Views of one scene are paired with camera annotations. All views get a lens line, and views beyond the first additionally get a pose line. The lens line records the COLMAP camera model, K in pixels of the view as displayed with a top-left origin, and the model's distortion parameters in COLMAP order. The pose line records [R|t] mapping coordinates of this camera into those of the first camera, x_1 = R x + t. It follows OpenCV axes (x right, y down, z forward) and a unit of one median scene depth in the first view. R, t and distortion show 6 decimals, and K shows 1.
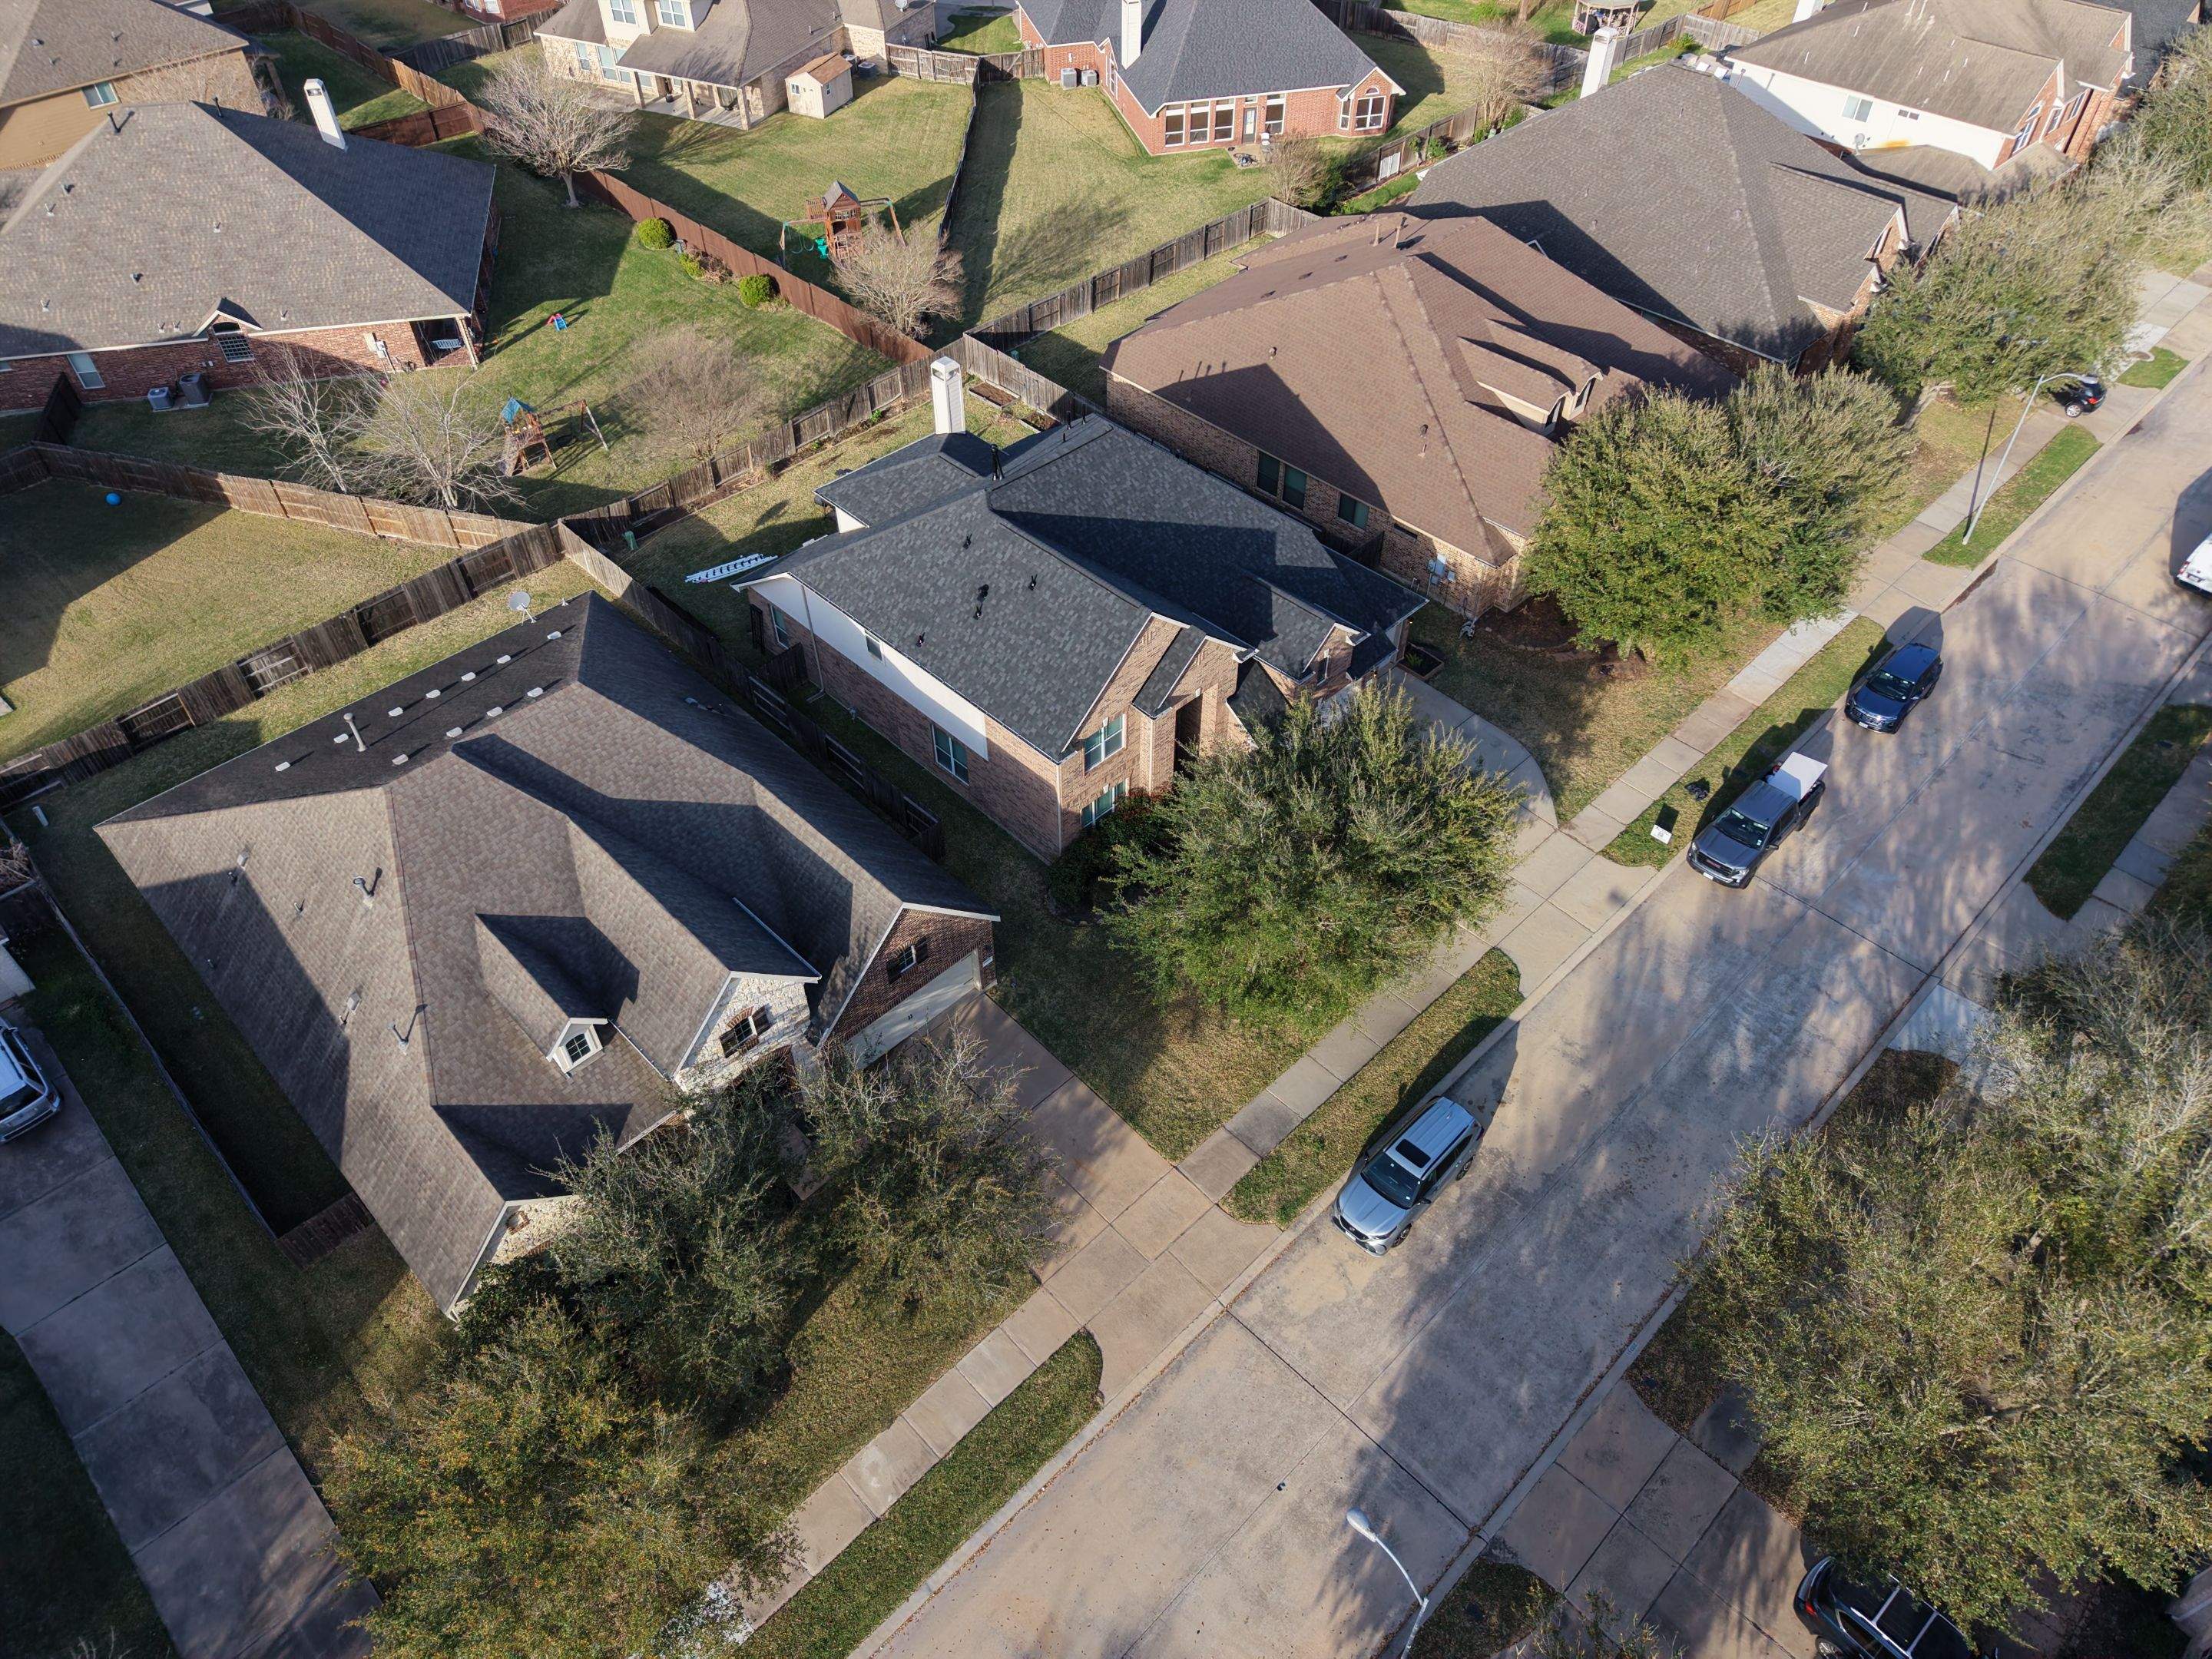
lens RADIAL K [[1479.0, 0, 1105.3], [0, 1479.0, 832.4], [0, 0, 1]] dist [0.026167, -0.020432]
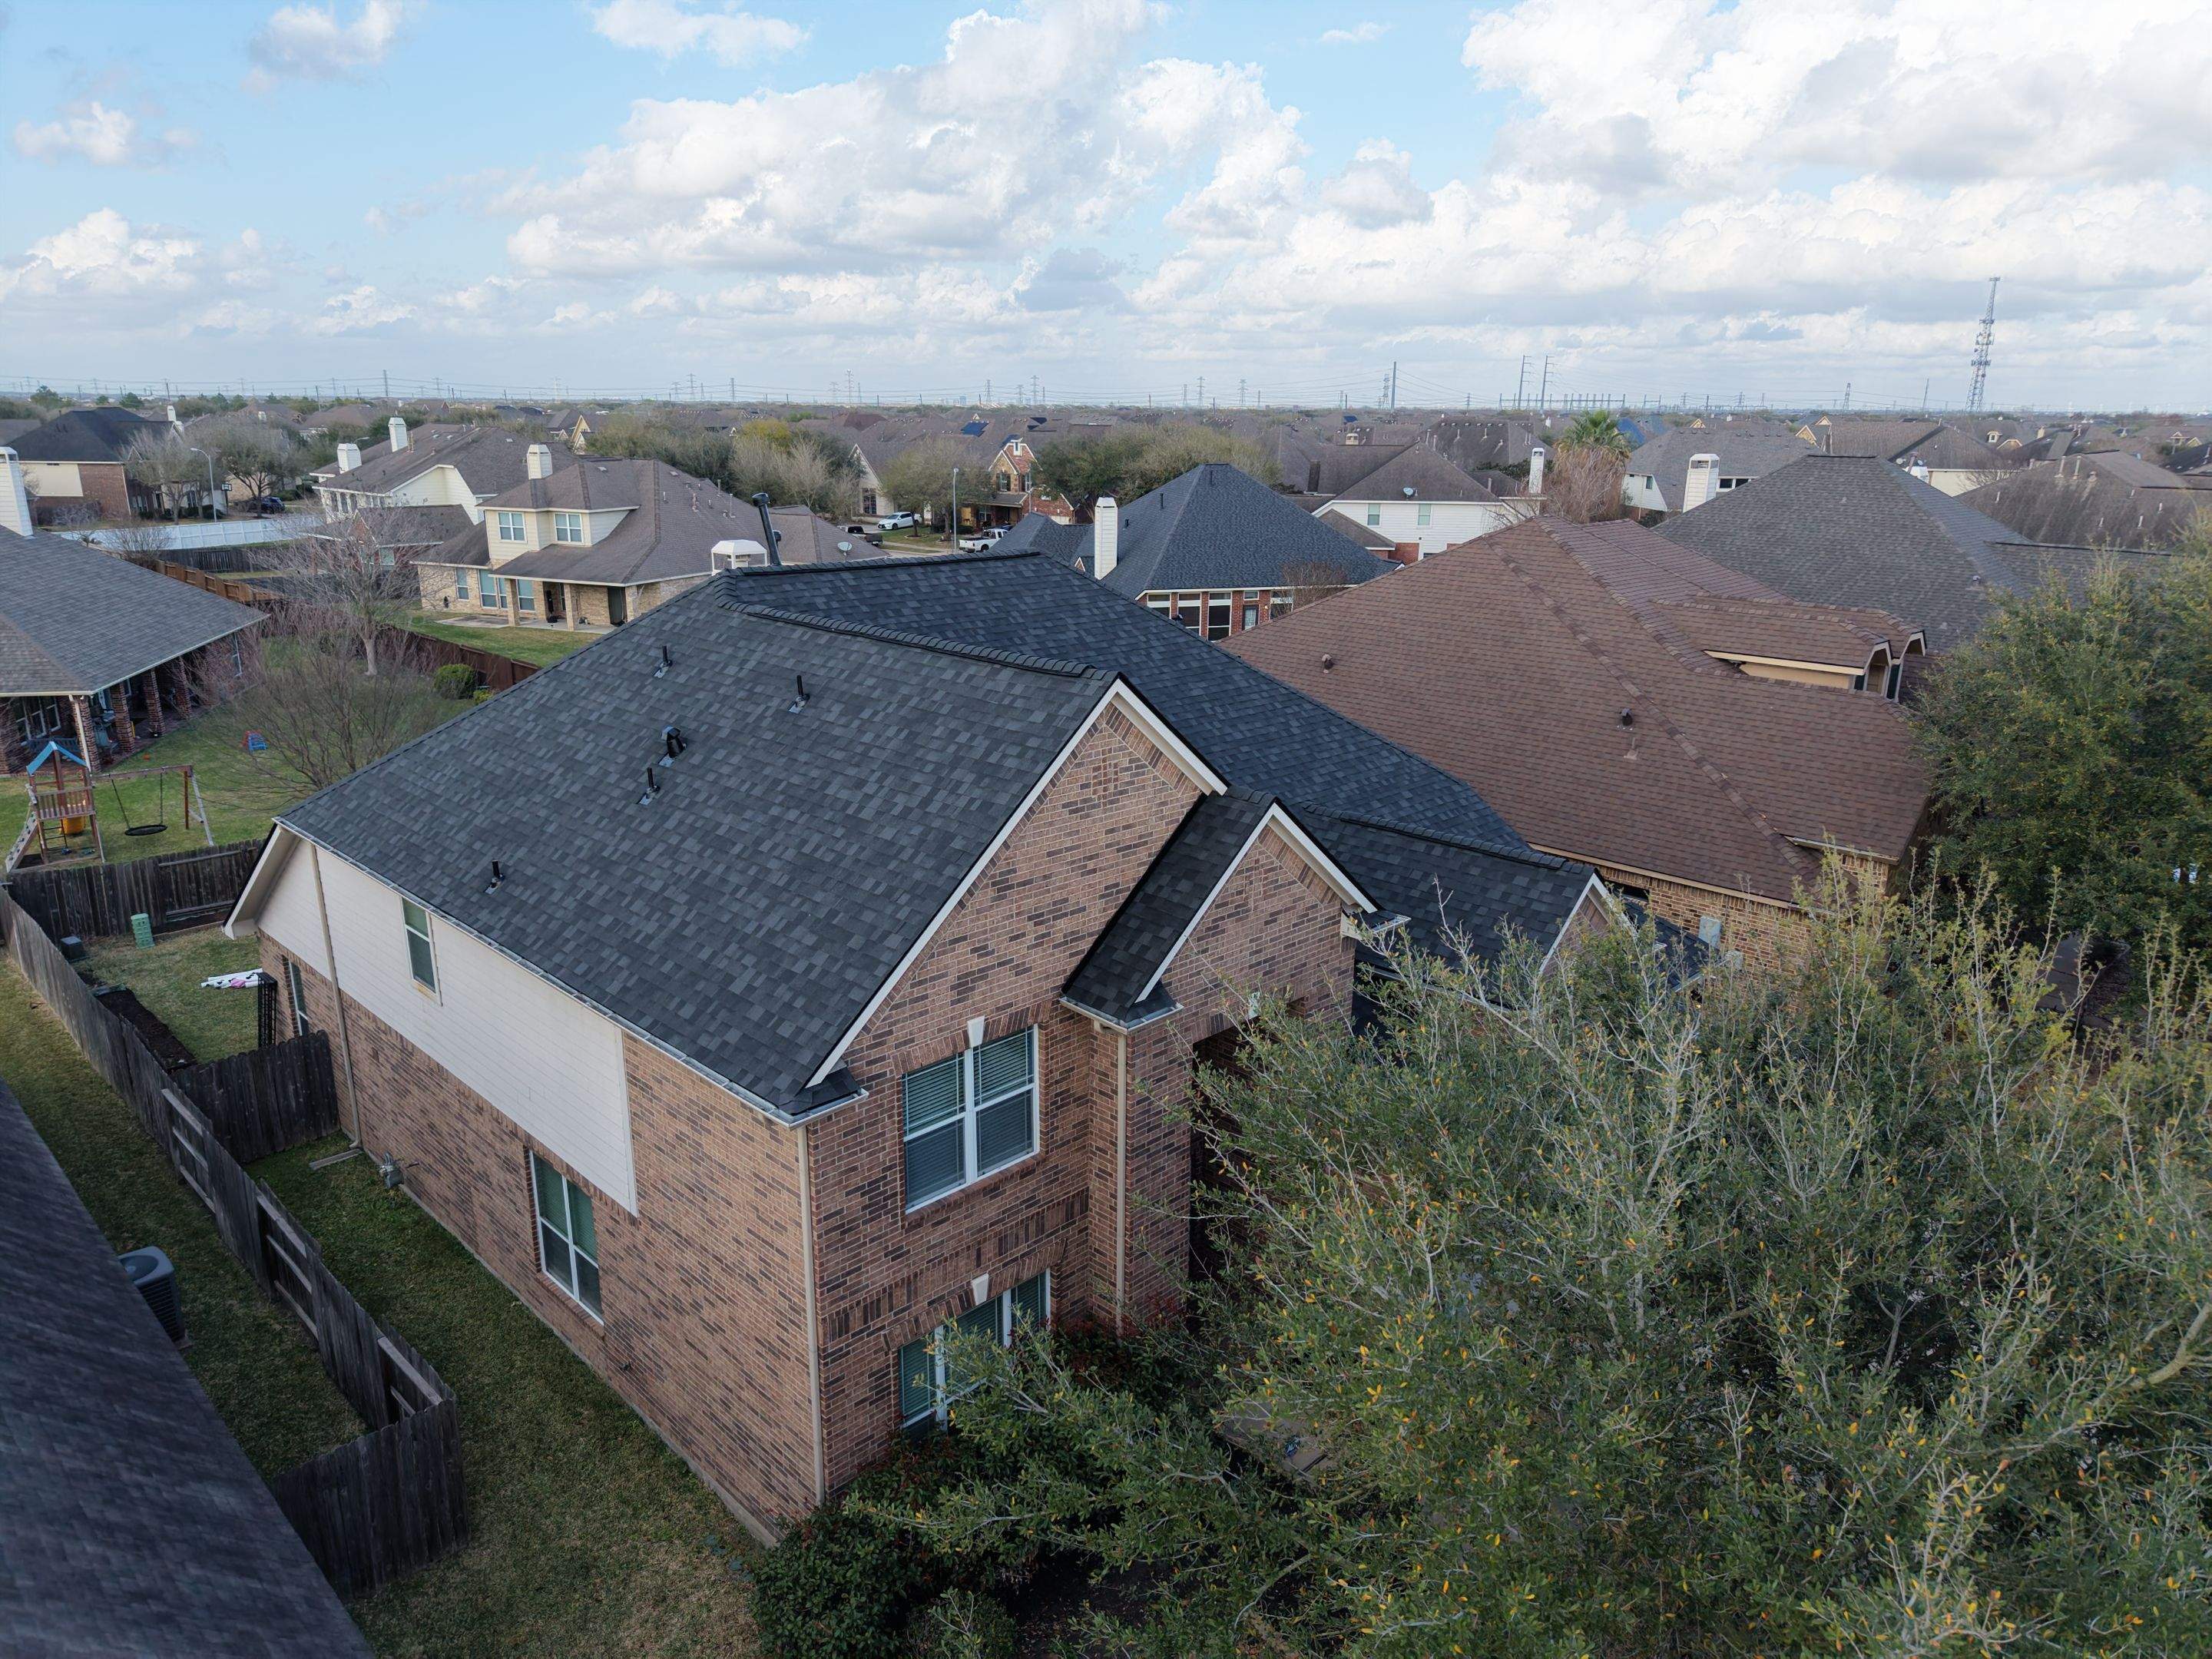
lens RADIAL K [[1479.0, 0, 1105.3], [0, 1479.0, 832.4], [0, 0, 1]] dist [0.026167, -0.020432]
pose [[0.999928, 0.009485, 0.007284, 0.012947], [-0.004624, 0.868333, -0.495960, 0.023407], [-0.011029, 0.495891, 0.868315, 0.359312]]
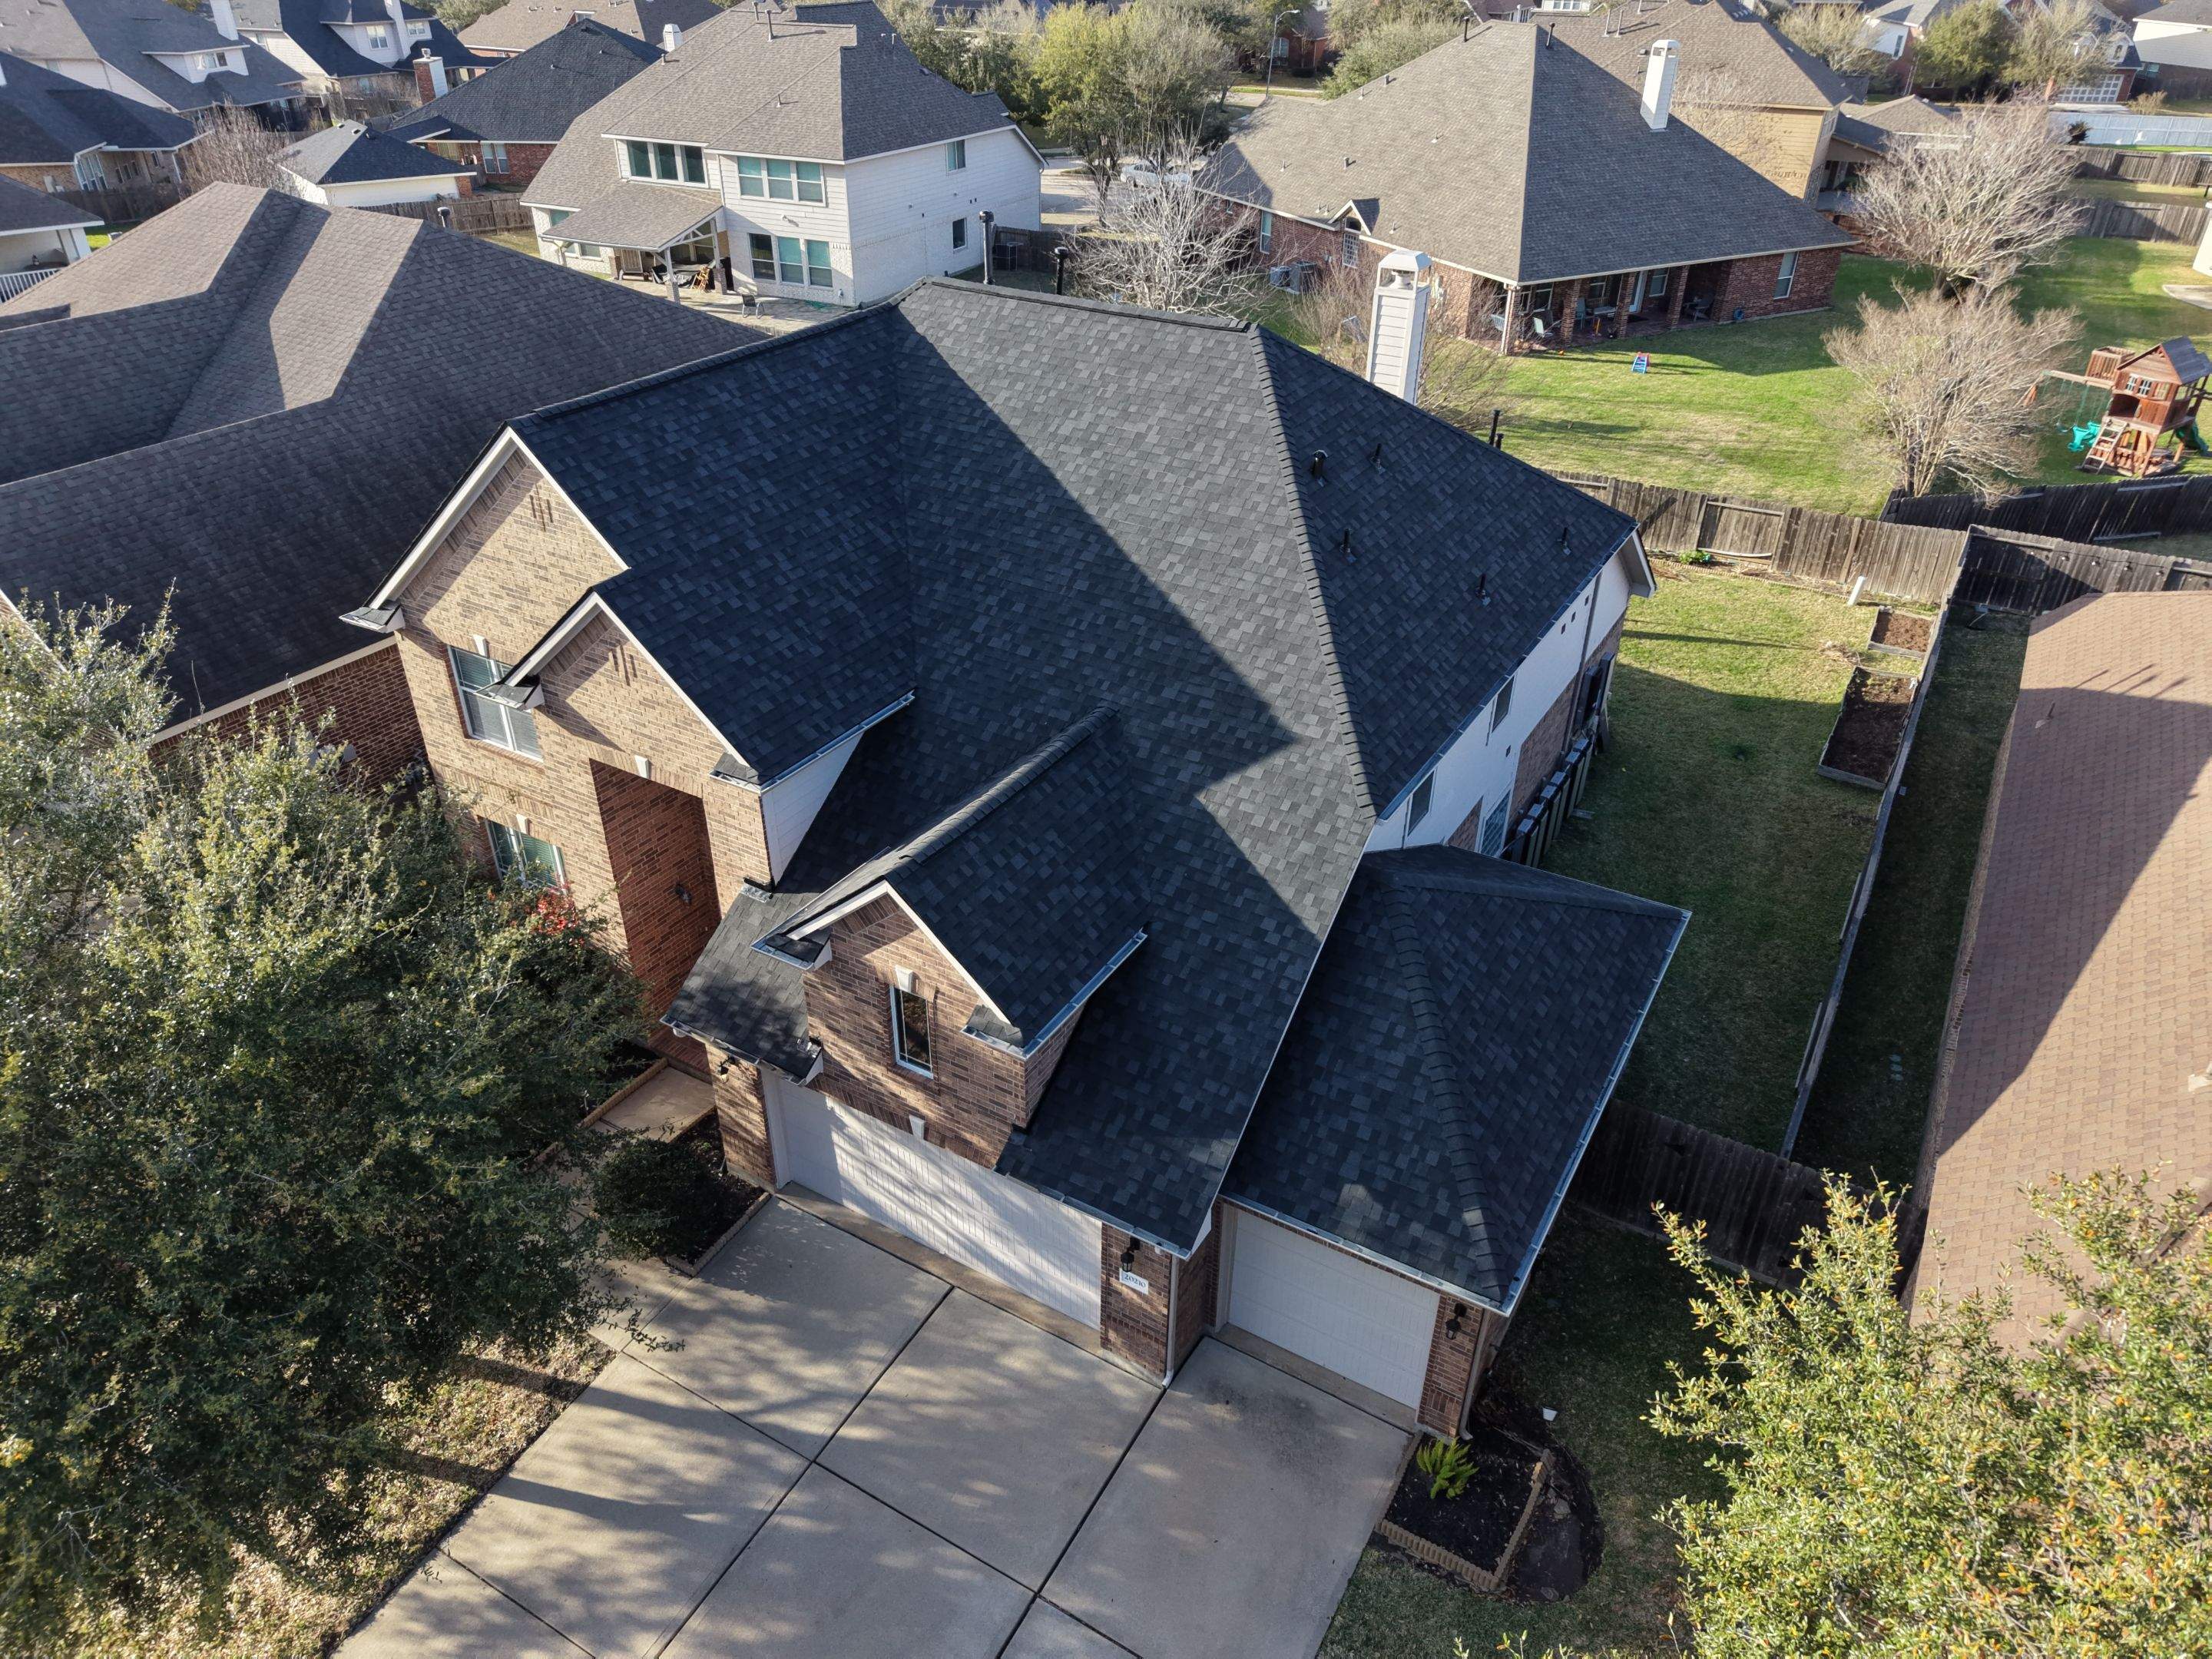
lens RADIAL K [[1476.8, 0, 1105.5], [0, 1476.8, 833.6], [0, 0, 1]] dist [0.031635, -0.028644]
pose [[0.249037, 0.518504, -0.818006, 0.231758], [-0.699361, 0.680563, 0.218468, -0.140169], [0.669982, 0.517675, 0.532106, 0.473398]]
